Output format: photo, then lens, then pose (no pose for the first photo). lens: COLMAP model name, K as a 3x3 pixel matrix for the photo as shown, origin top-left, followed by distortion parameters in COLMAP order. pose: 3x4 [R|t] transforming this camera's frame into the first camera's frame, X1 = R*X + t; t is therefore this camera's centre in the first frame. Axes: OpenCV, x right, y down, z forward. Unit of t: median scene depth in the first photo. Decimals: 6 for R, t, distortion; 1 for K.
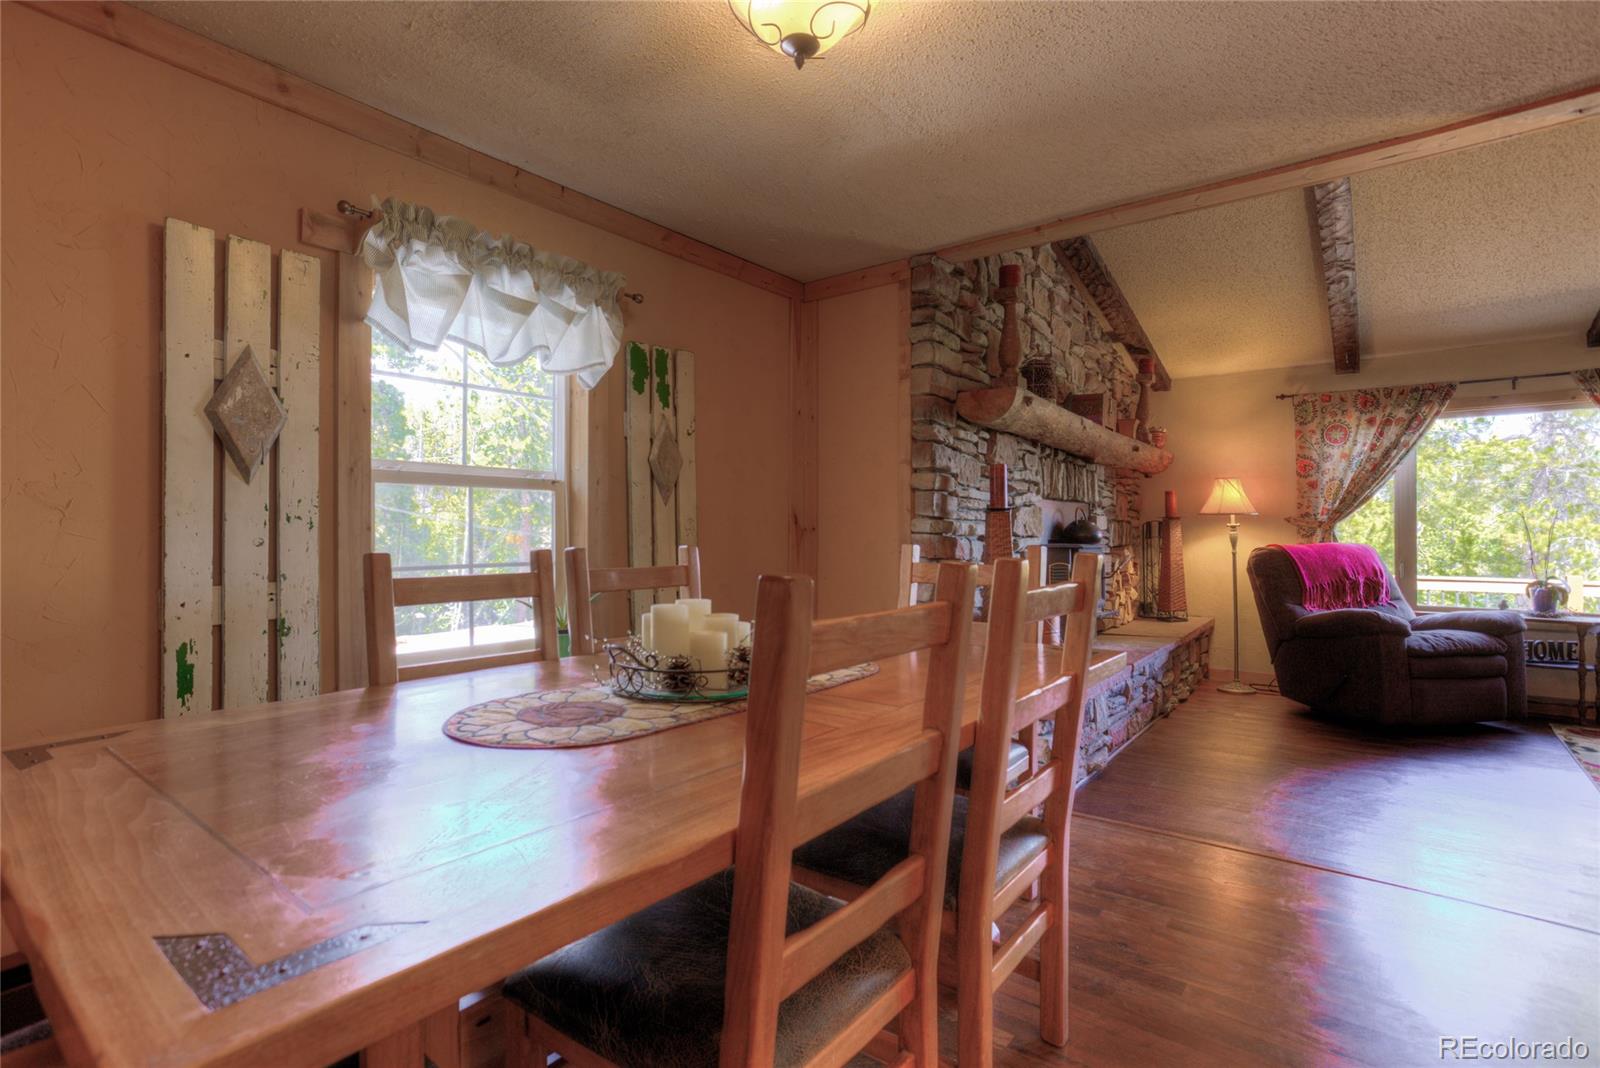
lens RADIAL K [[779.8, 0, 791.4], [0, 779.8, 528.7], [0, 0, 1]] dist [-0.040741, 0.024310]
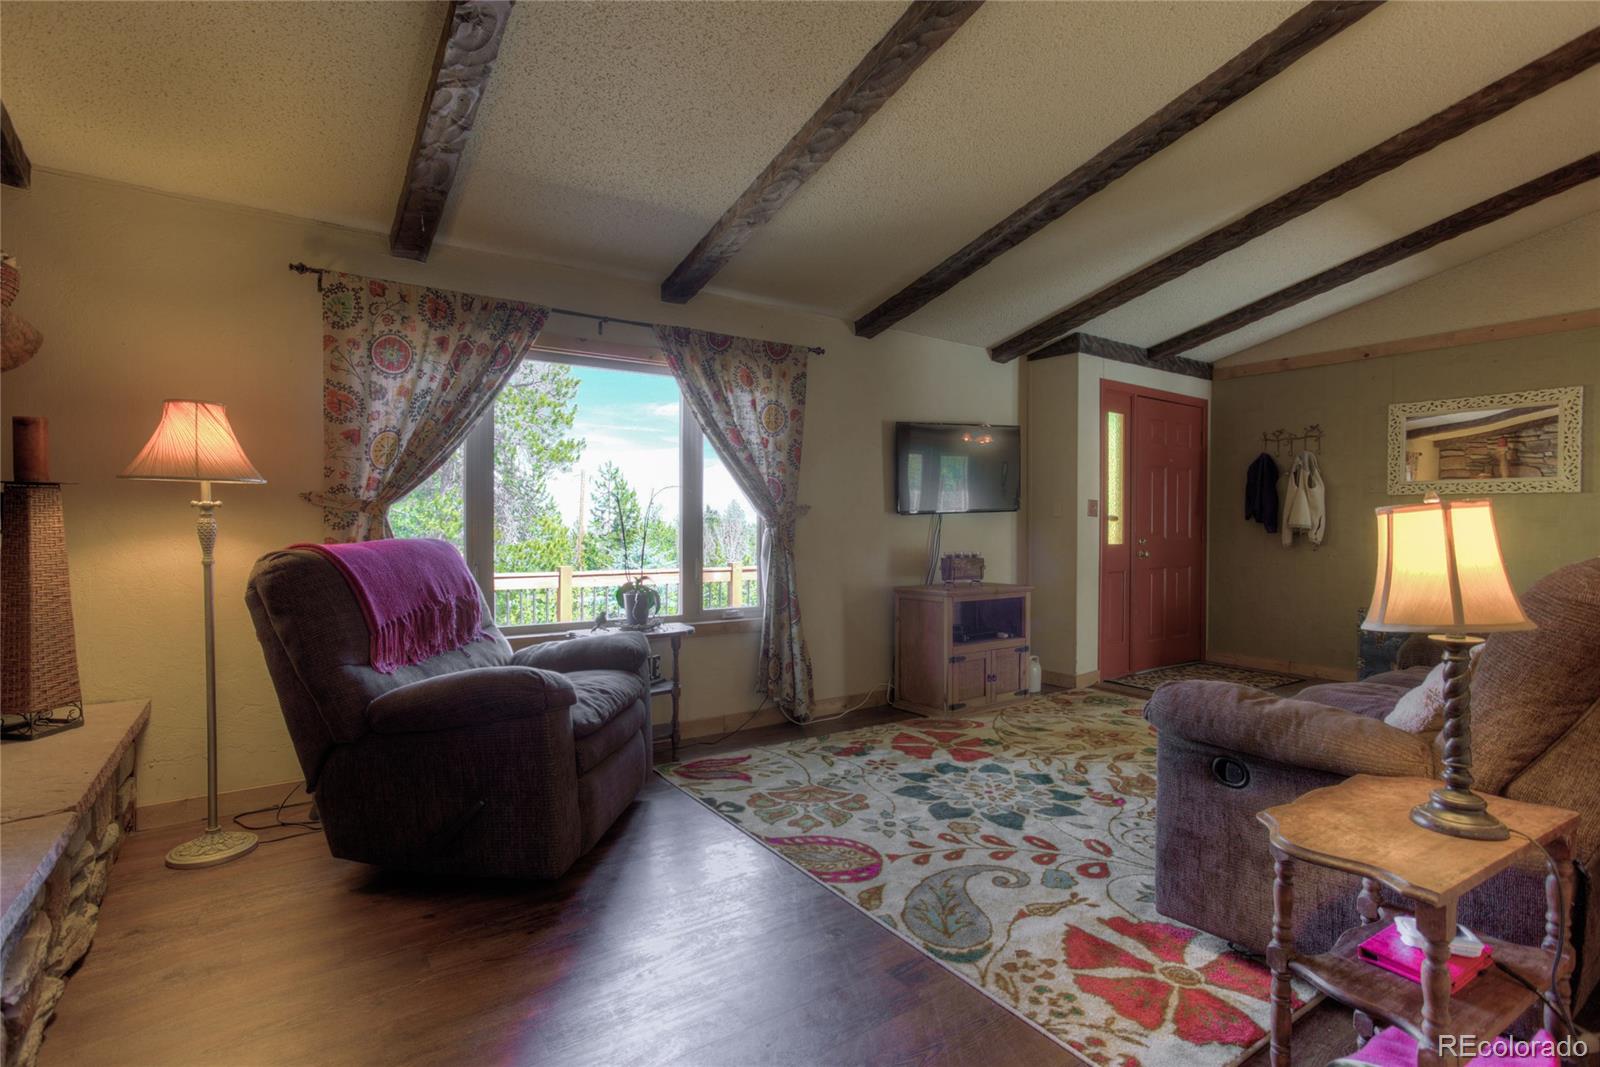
lens RADIAL K [[779.8, 0, 803.8], [0, 779.8, 523.7], [0, 0, 1]] dist [-0.040741, 0.024310]
pose [[0.297658, -0.003173, 0.954667, 0.248663], [-0.009612, 0.999934, 0.006320, 0.000640], [-0.954624, -0.011058, 0.297607, 0.545540]]
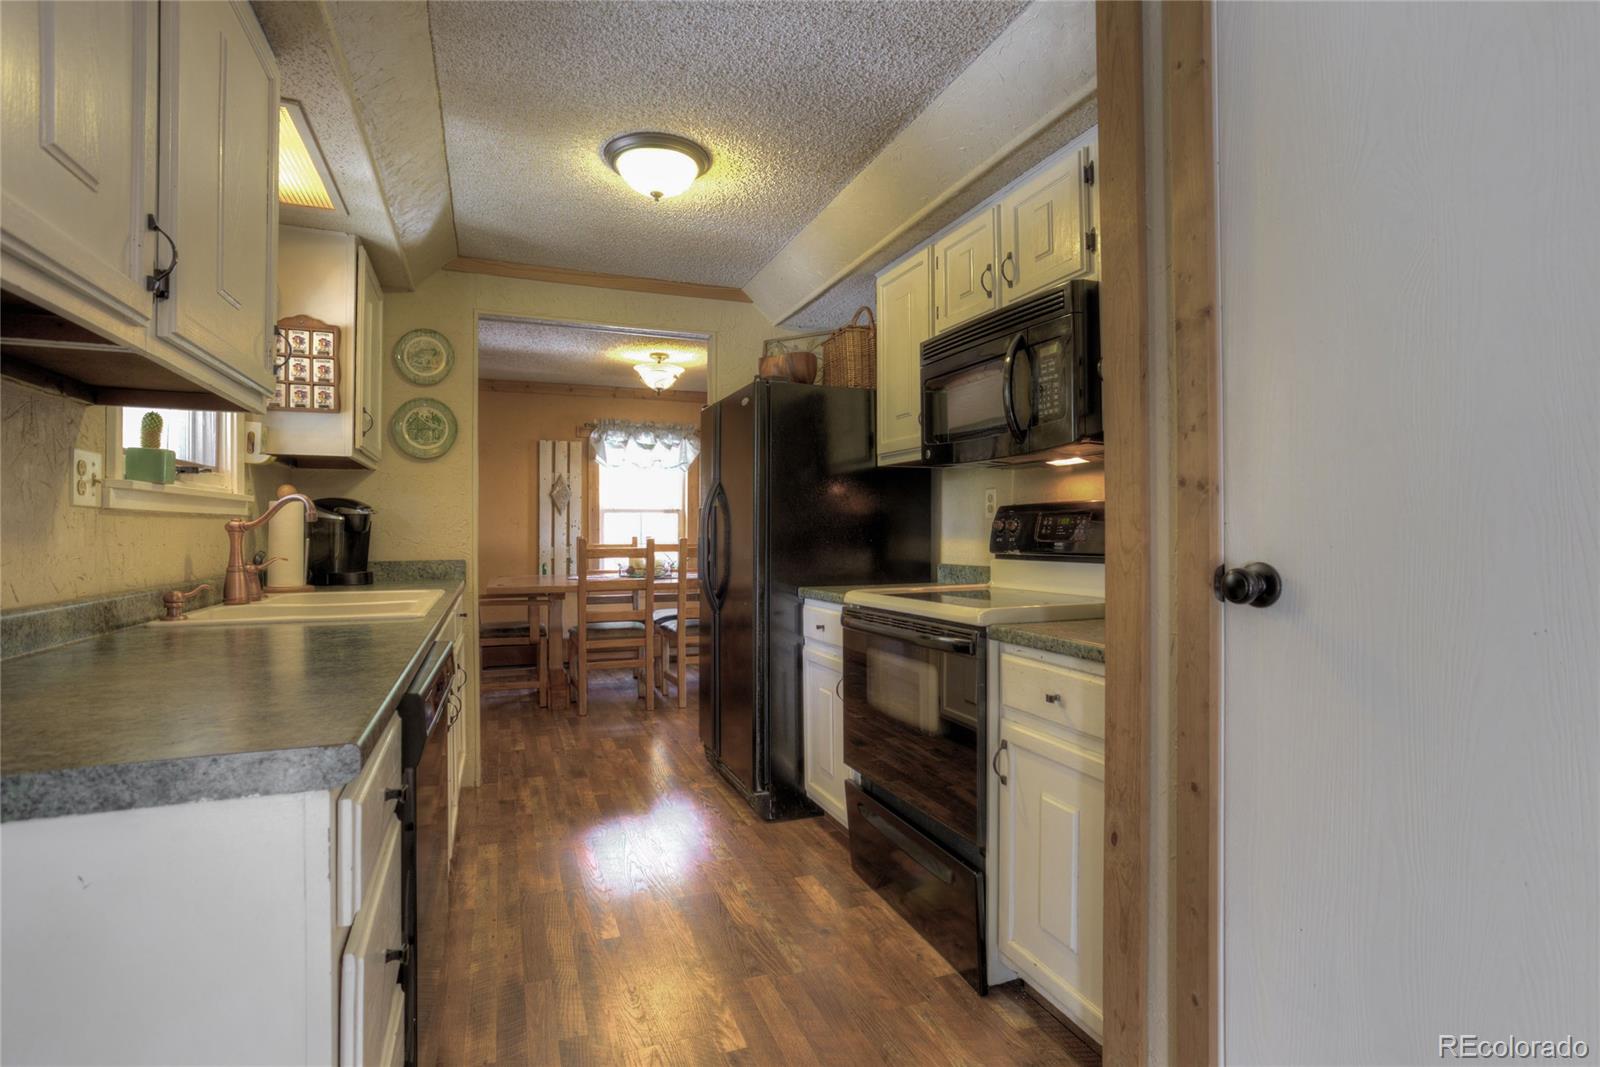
lens RADIAL K [[779.8, 0, 791.0], [0, 779.8, 530.2], [0, 0, 1]] dist [-0.040741, 0.024310]
pose [[0.857651, -0.002513, -0.514227, 0.667152], [0.003212, 0.999995, 0.000470, 0.001442], [0.514223, -0.002055, 0.857654, -0.484556]]
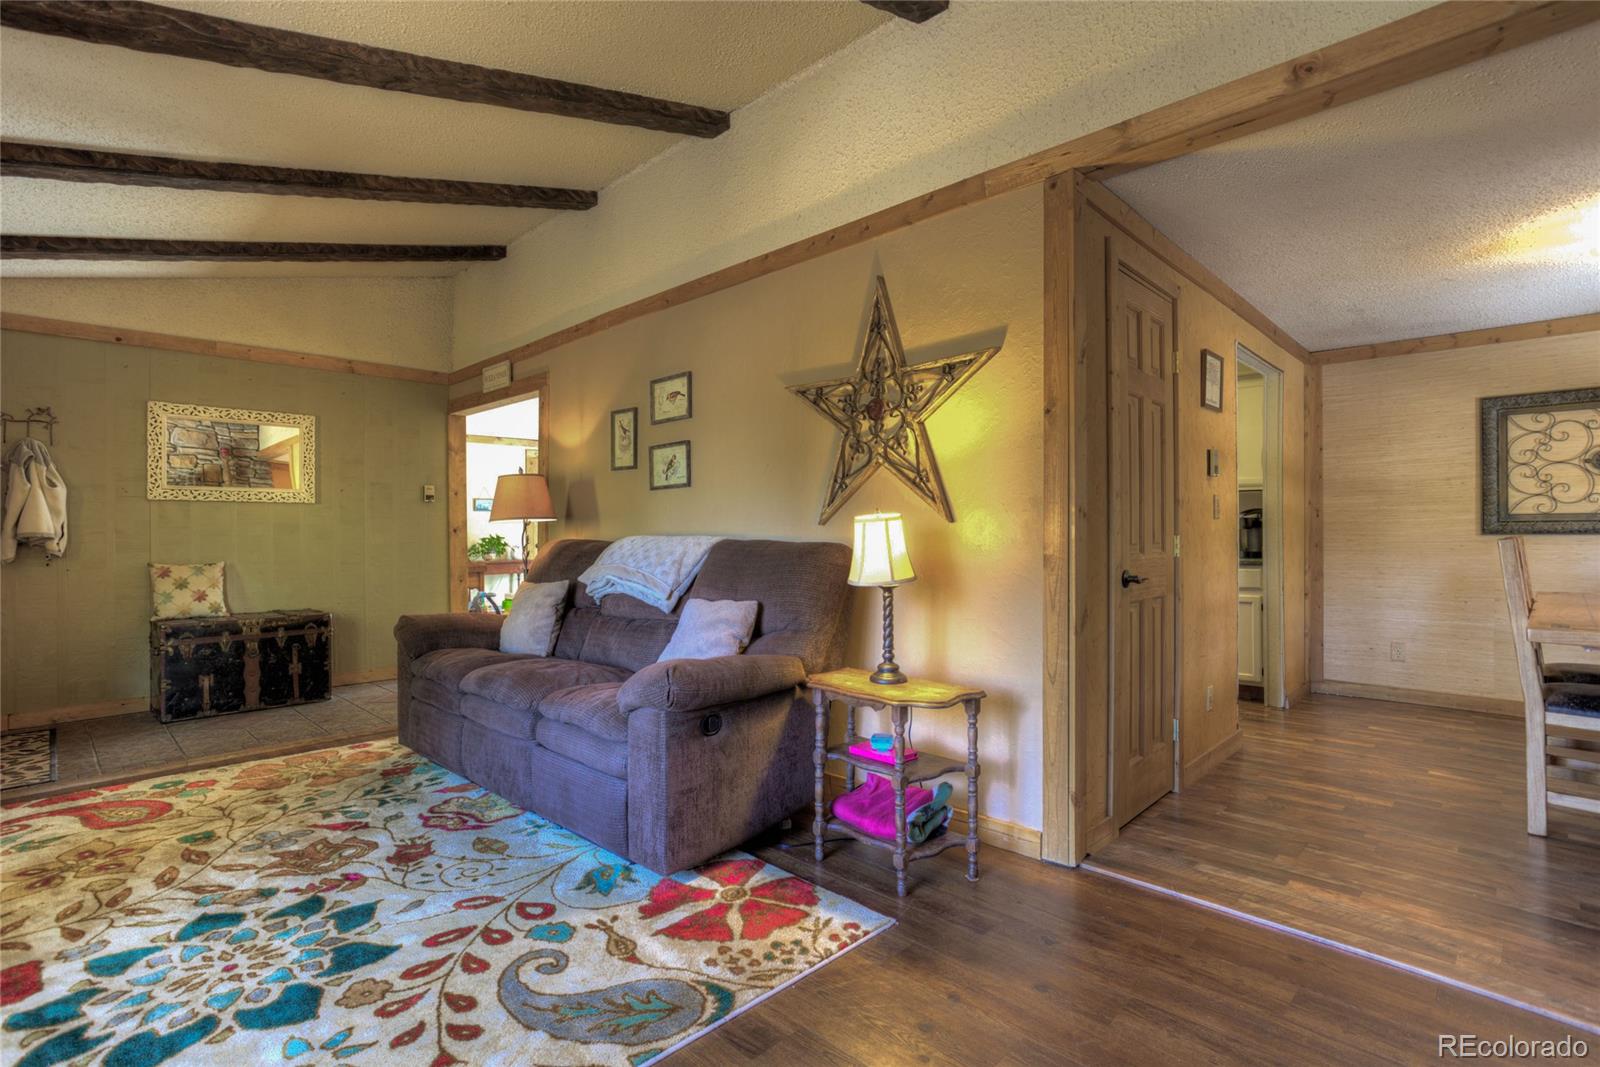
lens RADIAL K [[779.8, 0, 786.3], [0, 779.8, 527.4], [0, 0, 1]] dist [-0.040741, 0.024310]
pose [[-0.992538, 0.004606, 0.121847, 0.562486], [0.004050, 0.999980, -0.004814, 0.003129], [-0.121867, -0.004285, -0.992537, 0.928000]]
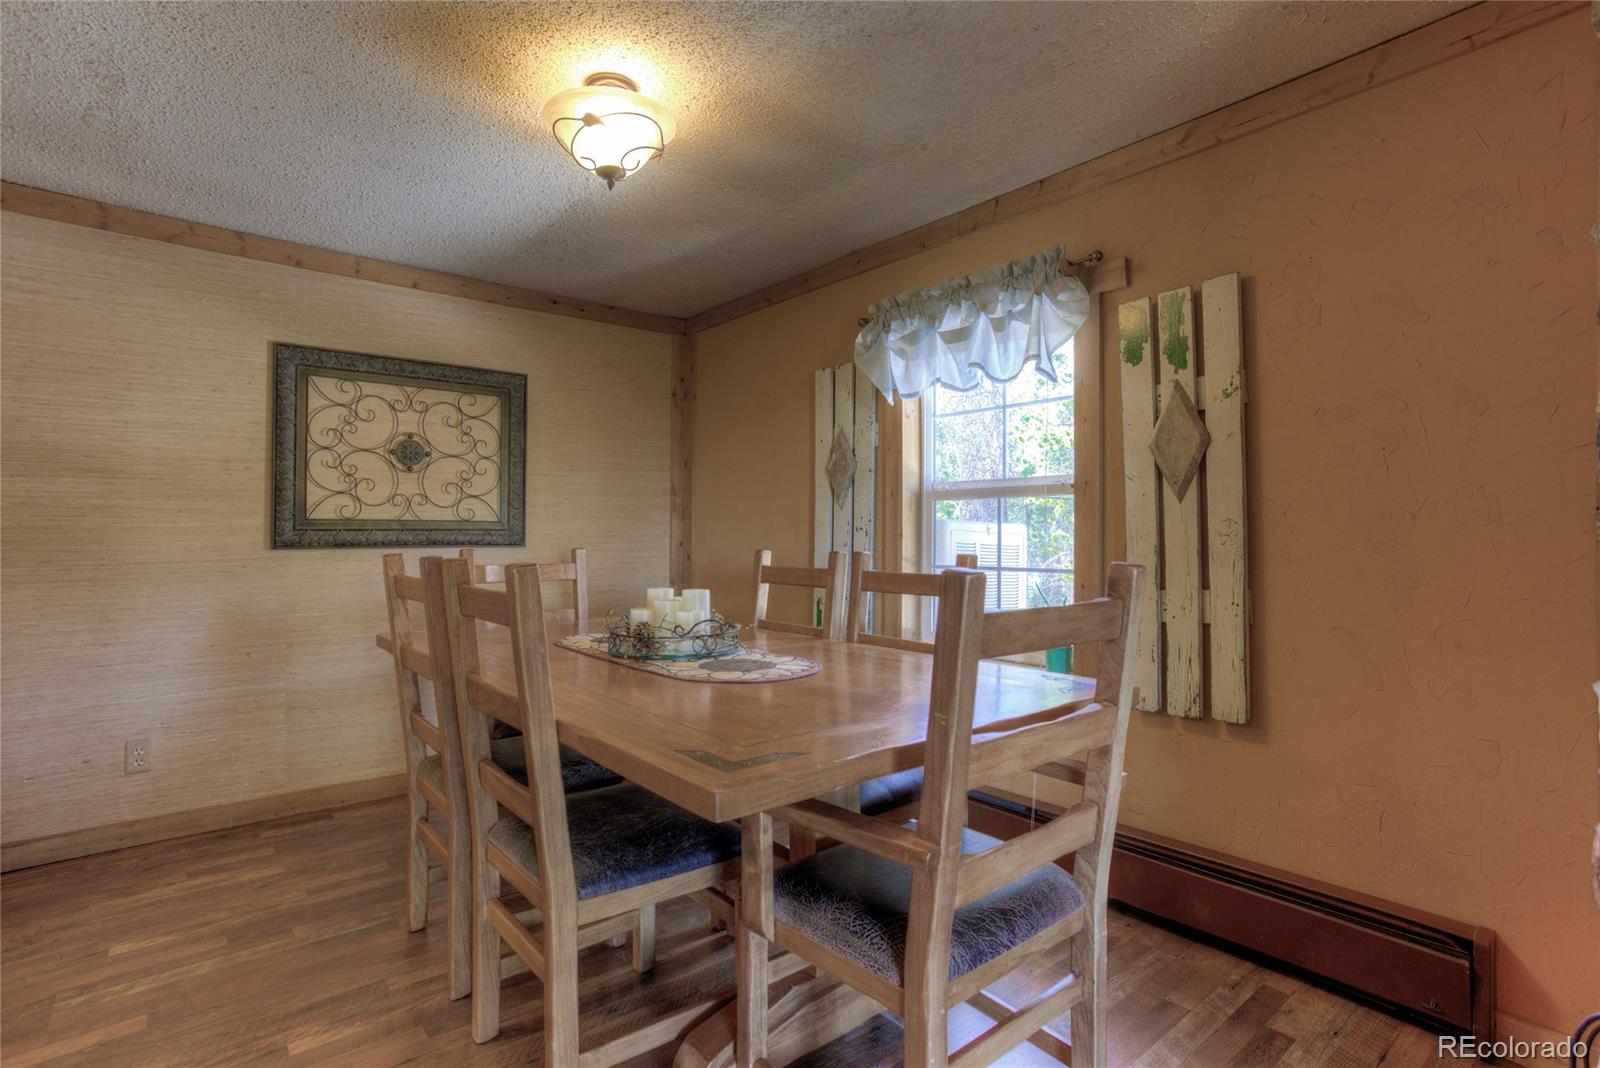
lens RADIAL K [[779.8, 0, 804.6], [0, 779.8, 524.2], [0, 0, 1]] dist [-0.040741, 0.024310]
pose [[-0.209190, -0.014639, -0.977765, 0.359160], [-0.000403, 0.999889, -0.014884, 0.000330], [0.977875, -0.002720, -0.209173, 0.466138]]
